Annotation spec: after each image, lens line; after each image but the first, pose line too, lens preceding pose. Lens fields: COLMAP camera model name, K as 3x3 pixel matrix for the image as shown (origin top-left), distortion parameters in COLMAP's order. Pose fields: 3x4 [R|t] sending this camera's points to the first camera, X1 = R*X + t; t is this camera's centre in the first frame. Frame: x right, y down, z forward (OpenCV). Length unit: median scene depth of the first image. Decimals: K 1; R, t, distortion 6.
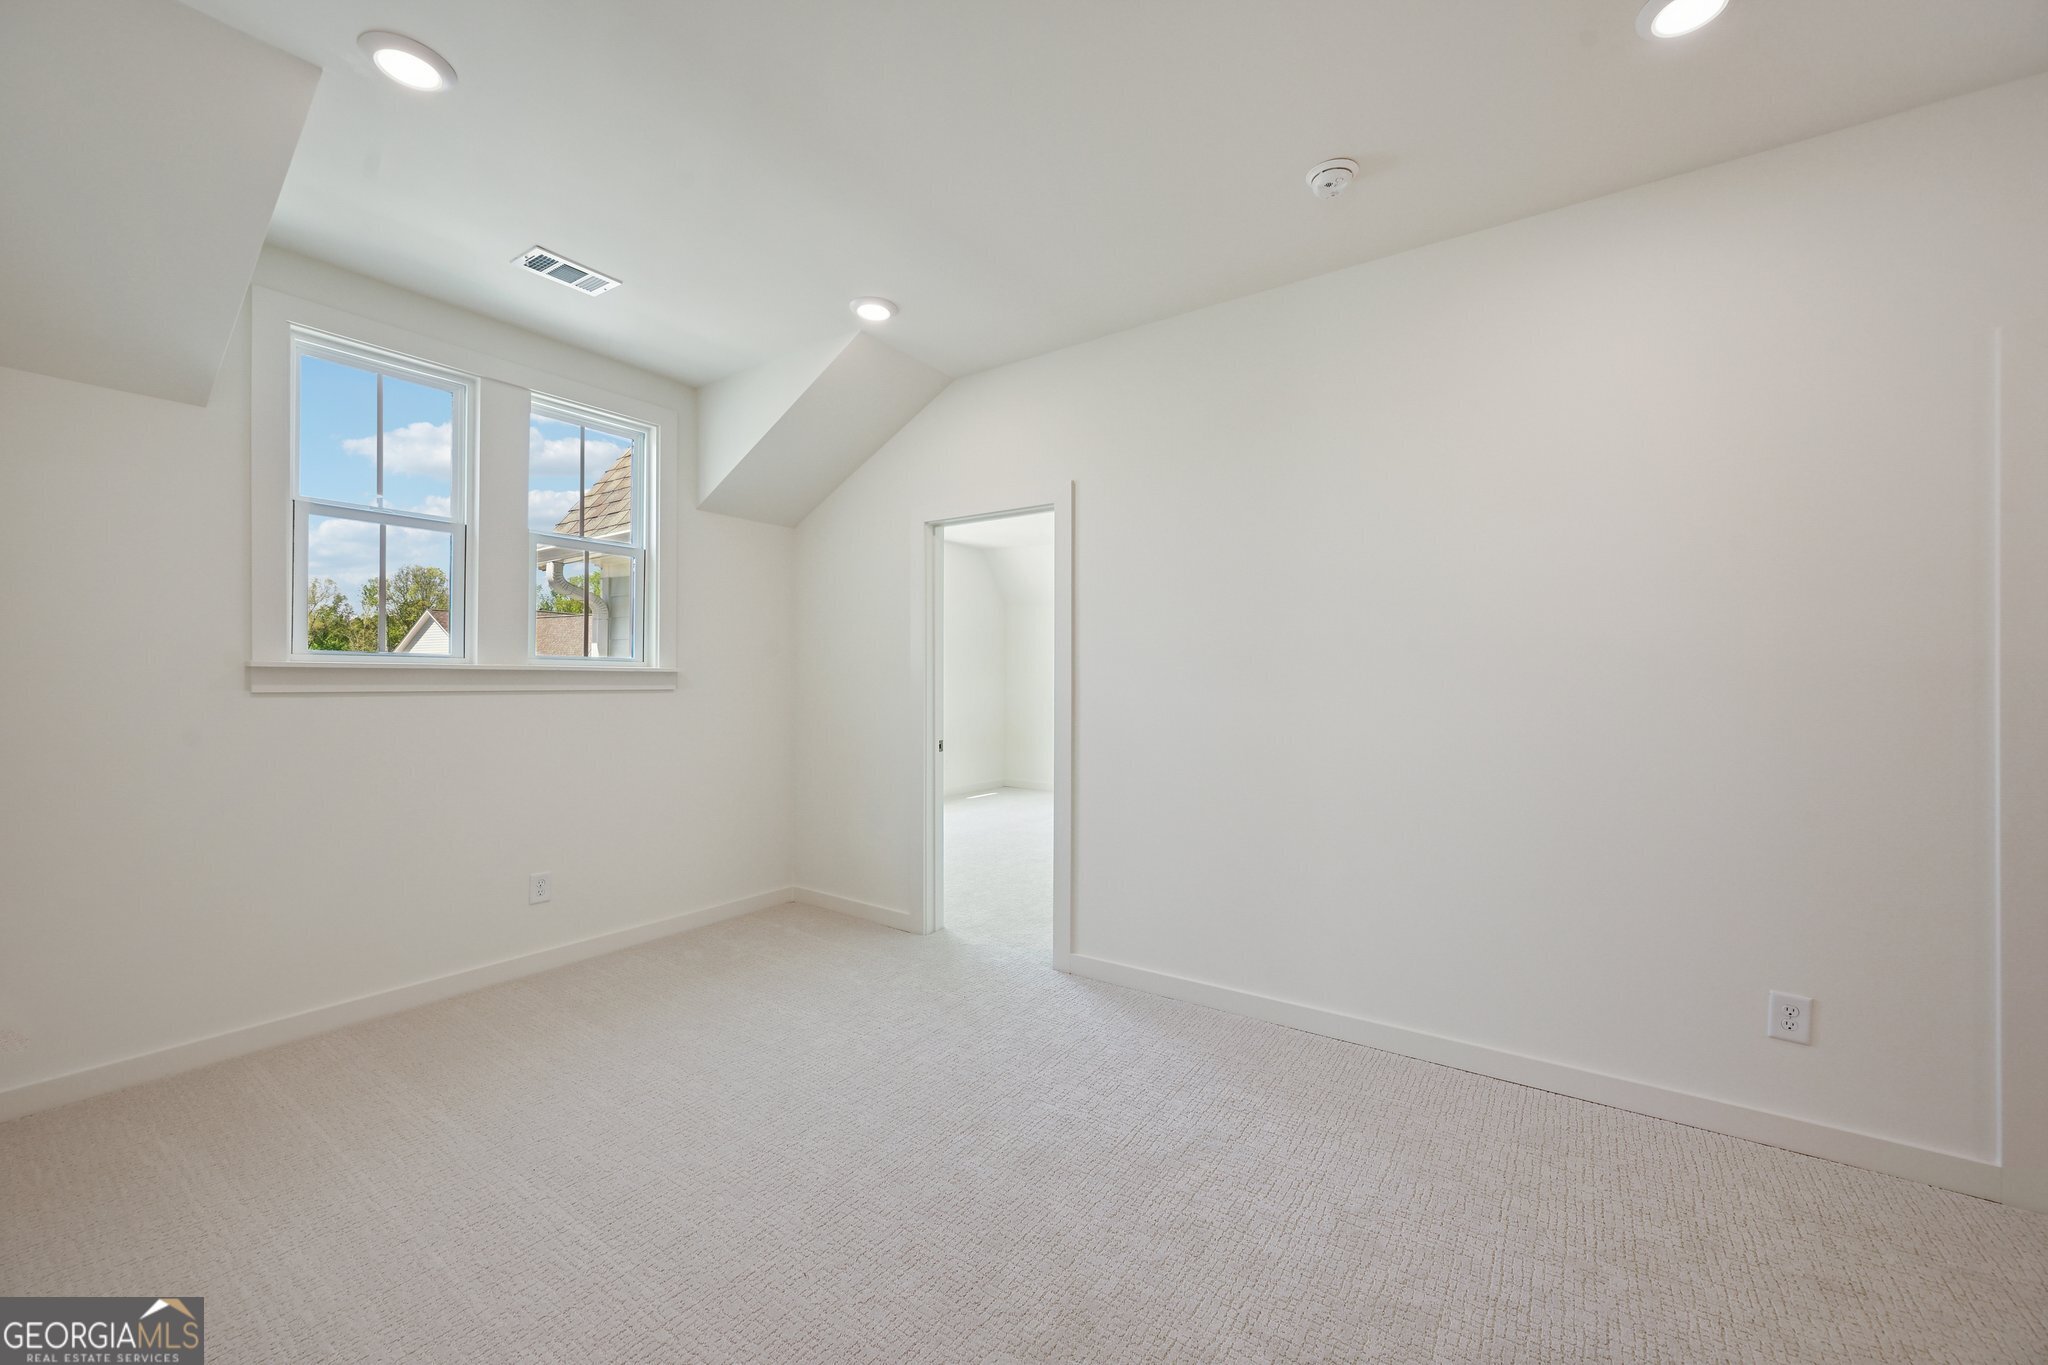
lens RADIAL K [[803.6, 0, 1031.0], [0, 803.6, 679.6], [0, 0, 1]] dist [-0.003838, -0.000260]
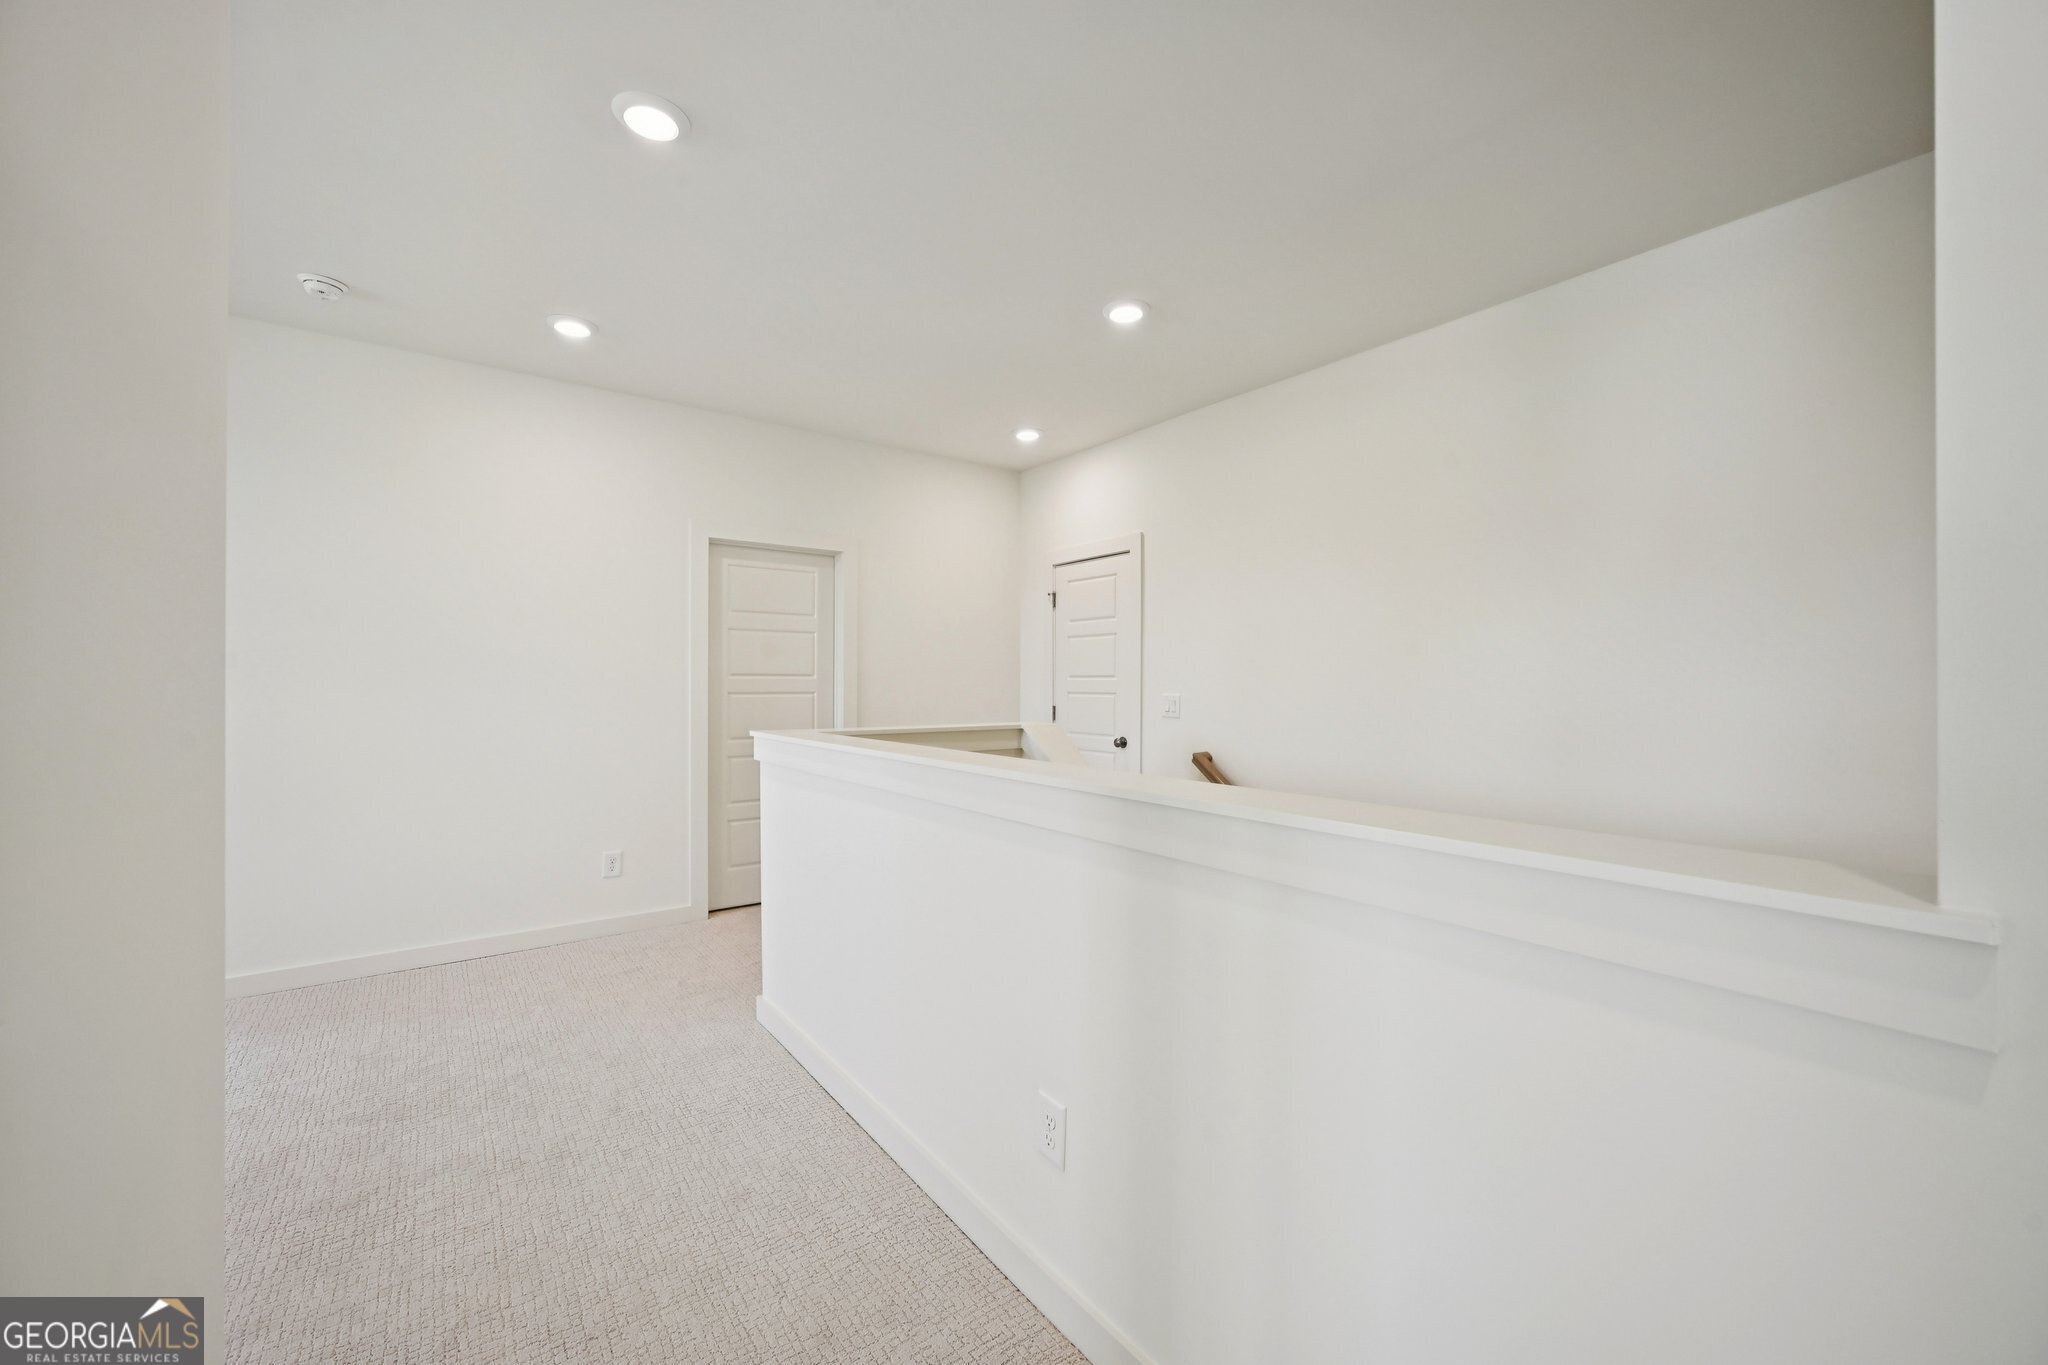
lens RADIAL K [[803.6, 0, 1029.3], [0, 803.6, 688.2], [0, 0, 1]] dist [-0.003838, -0.000260]
pose [[0.309192, 0.005931, 0.950981, -0.556143], [-0.004346, 0.999979, -0.004824, 0.010755], [-0.950990, -0.002642, 0.309212, -0.526365]]
